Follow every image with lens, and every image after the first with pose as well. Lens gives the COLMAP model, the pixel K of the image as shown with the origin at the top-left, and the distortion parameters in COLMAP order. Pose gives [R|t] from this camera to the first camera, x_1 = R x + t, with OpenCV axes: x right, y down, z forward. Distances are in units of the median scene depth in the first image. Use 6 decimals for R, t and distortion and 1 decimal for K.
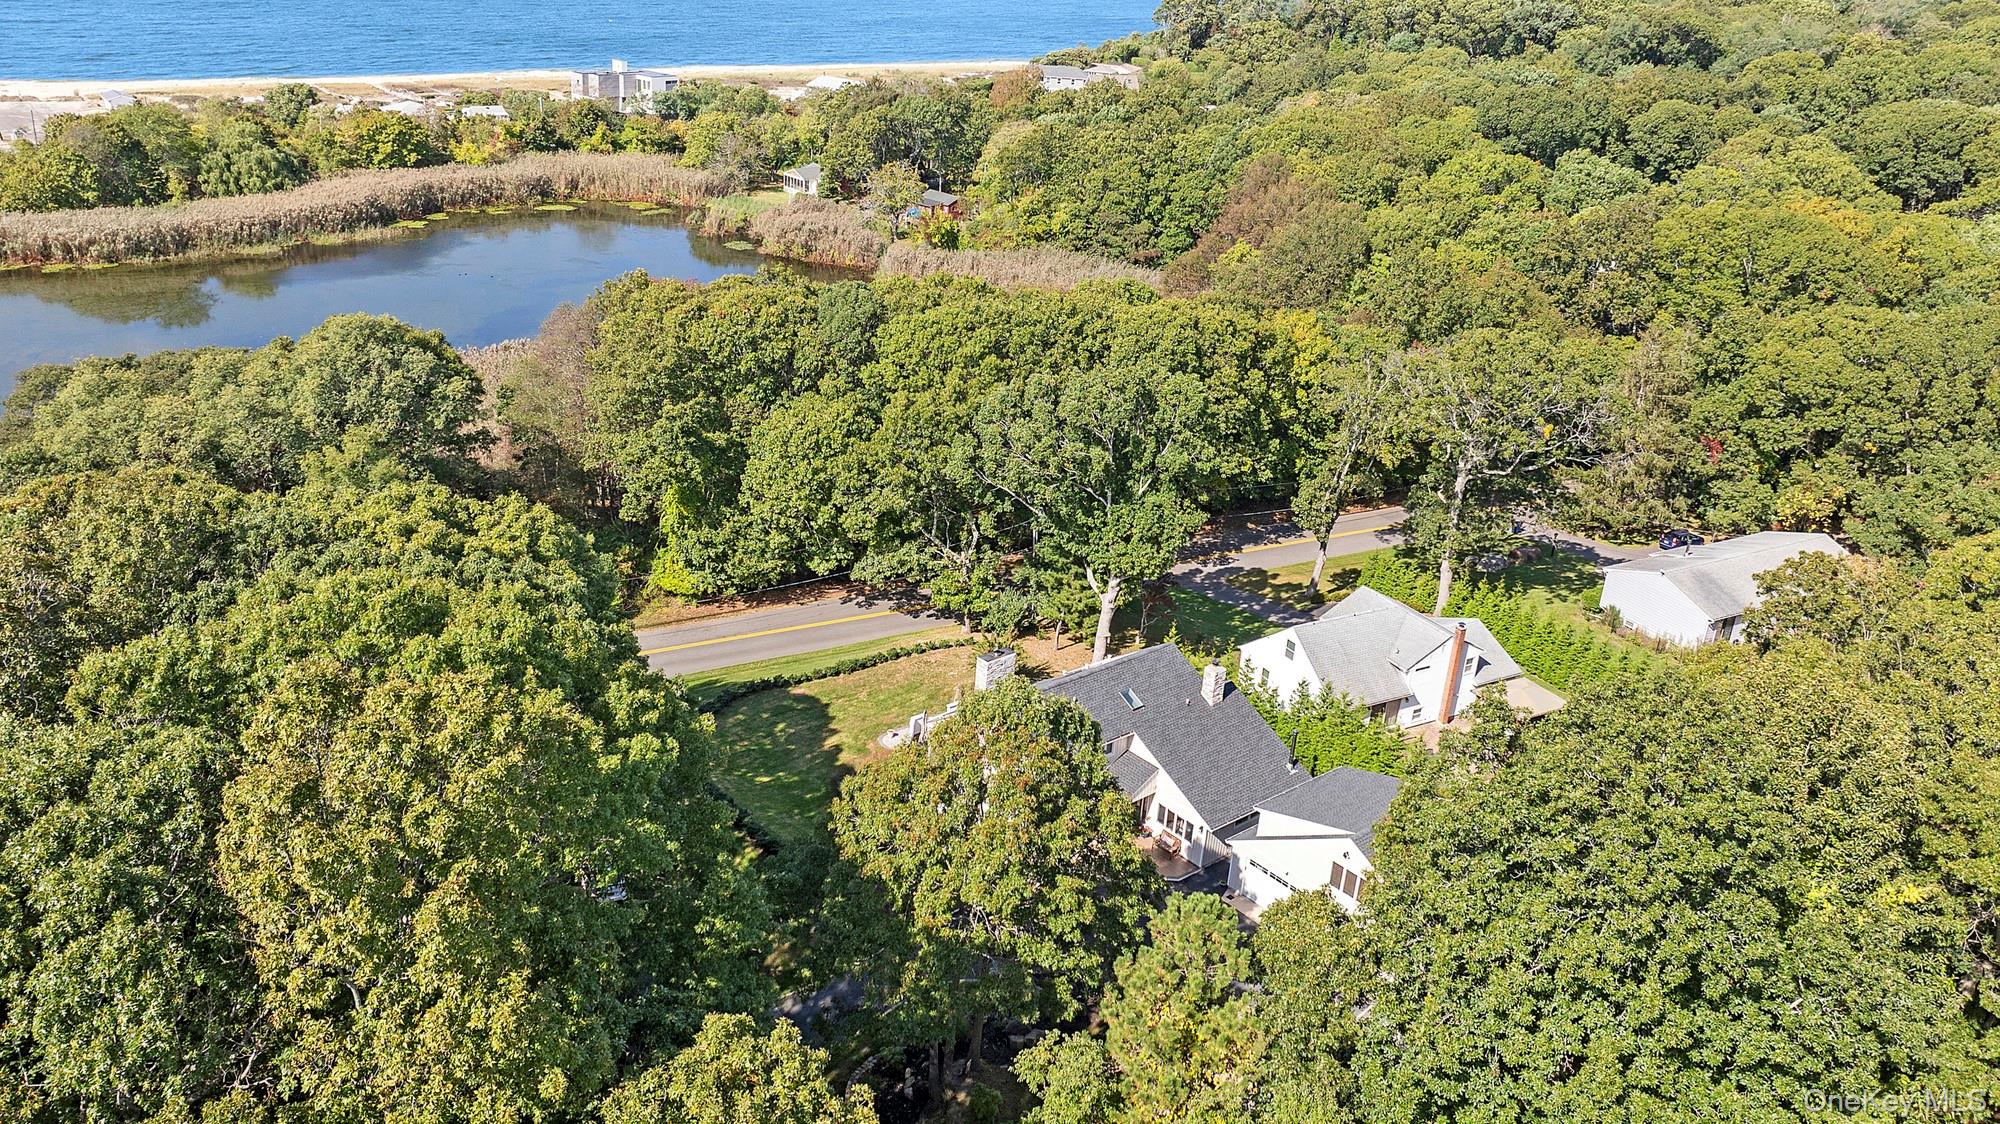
lens RADIAL K [[1535.3, 0, 1001.5], [0, 1535.3, 580.7], [0, 0, 1]] dist [-0.025828, -0.001003]
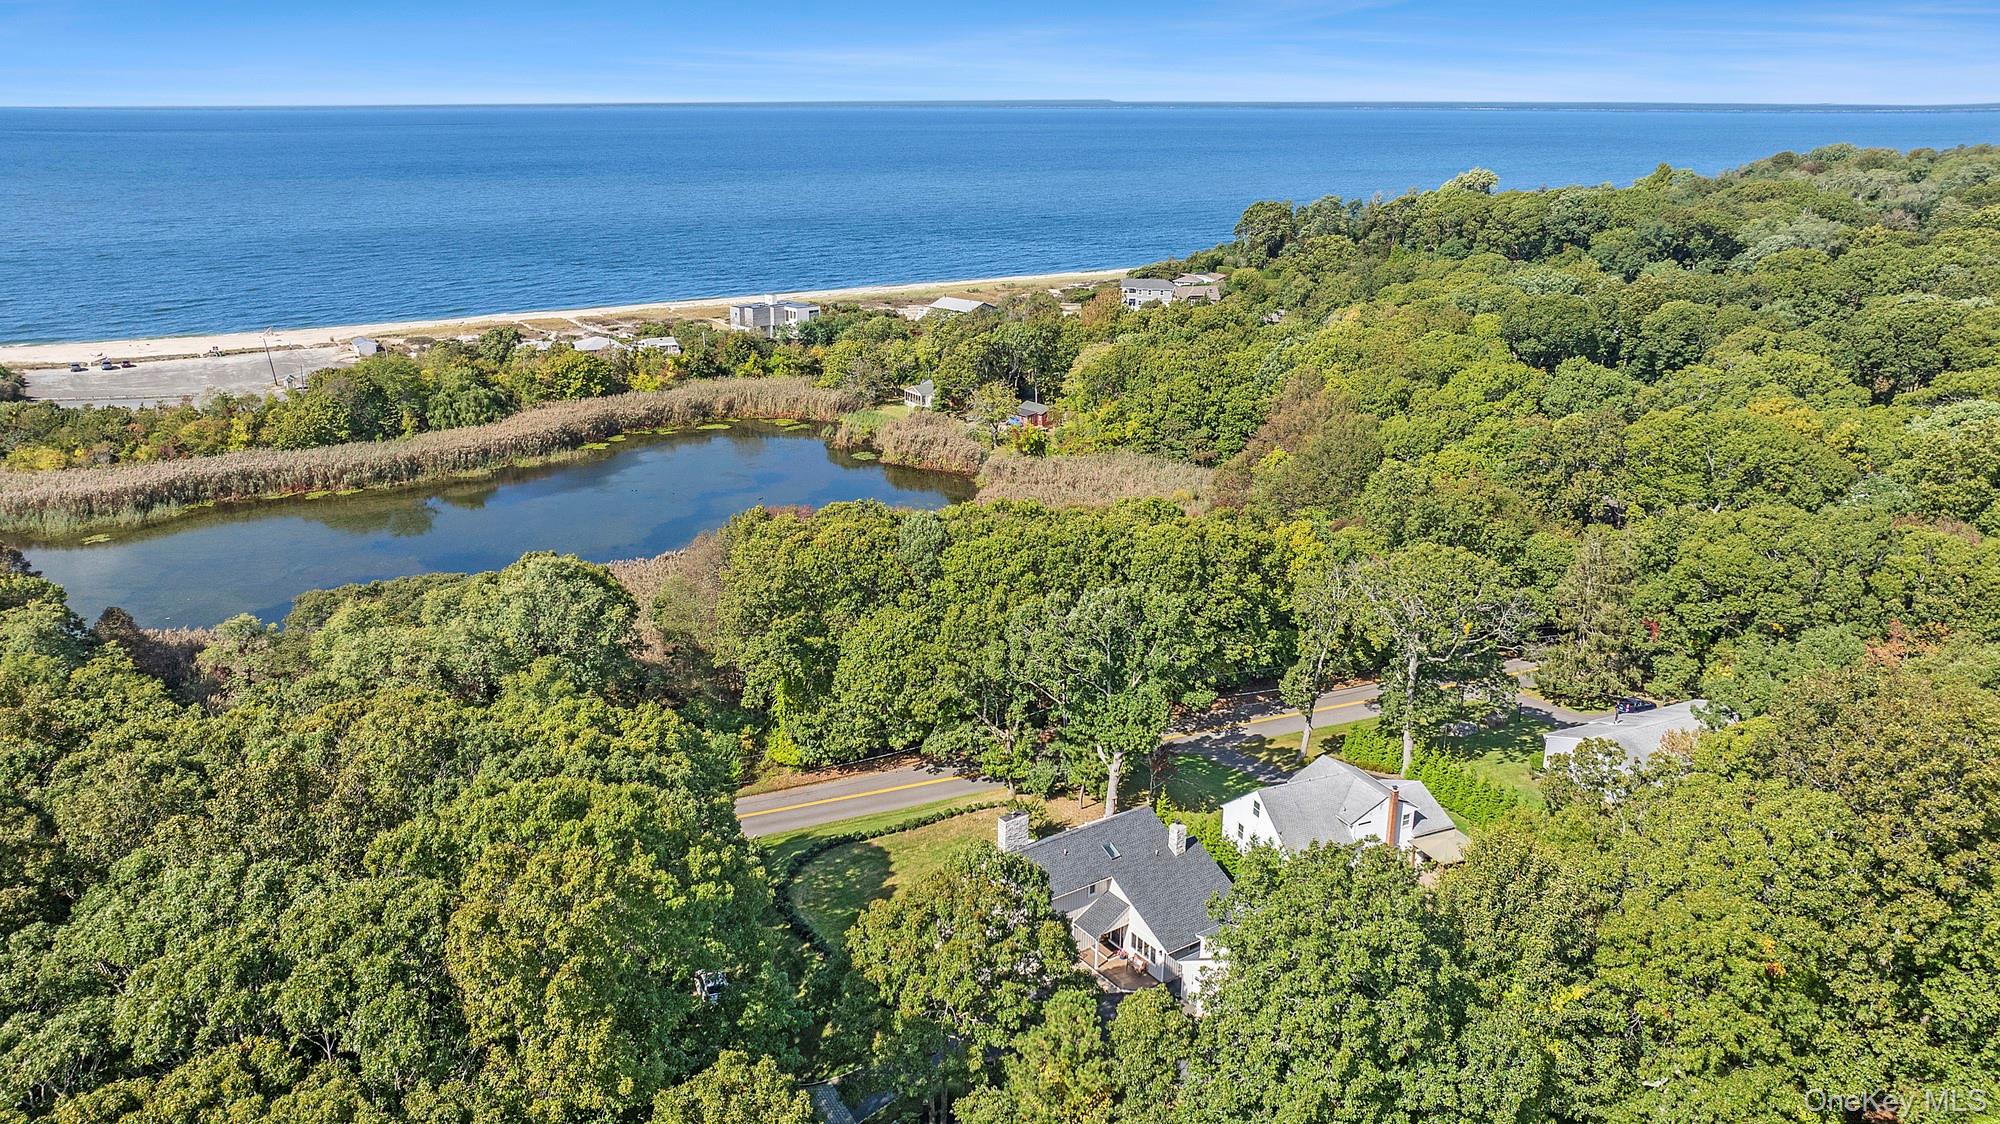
lens RADIAL K [[1444.7, 0, 996.8], [0, 1444.7, 560.2], [0, 0, 1]] dist [-0.026080, 0.034600]
pose [[0.994854, -0.023951, -0.098452, 0.077997], [0.012681, 0.993451, -0.113549, -0.020460], [0.100527, 0.111717, 0.988642, -0.169394]]
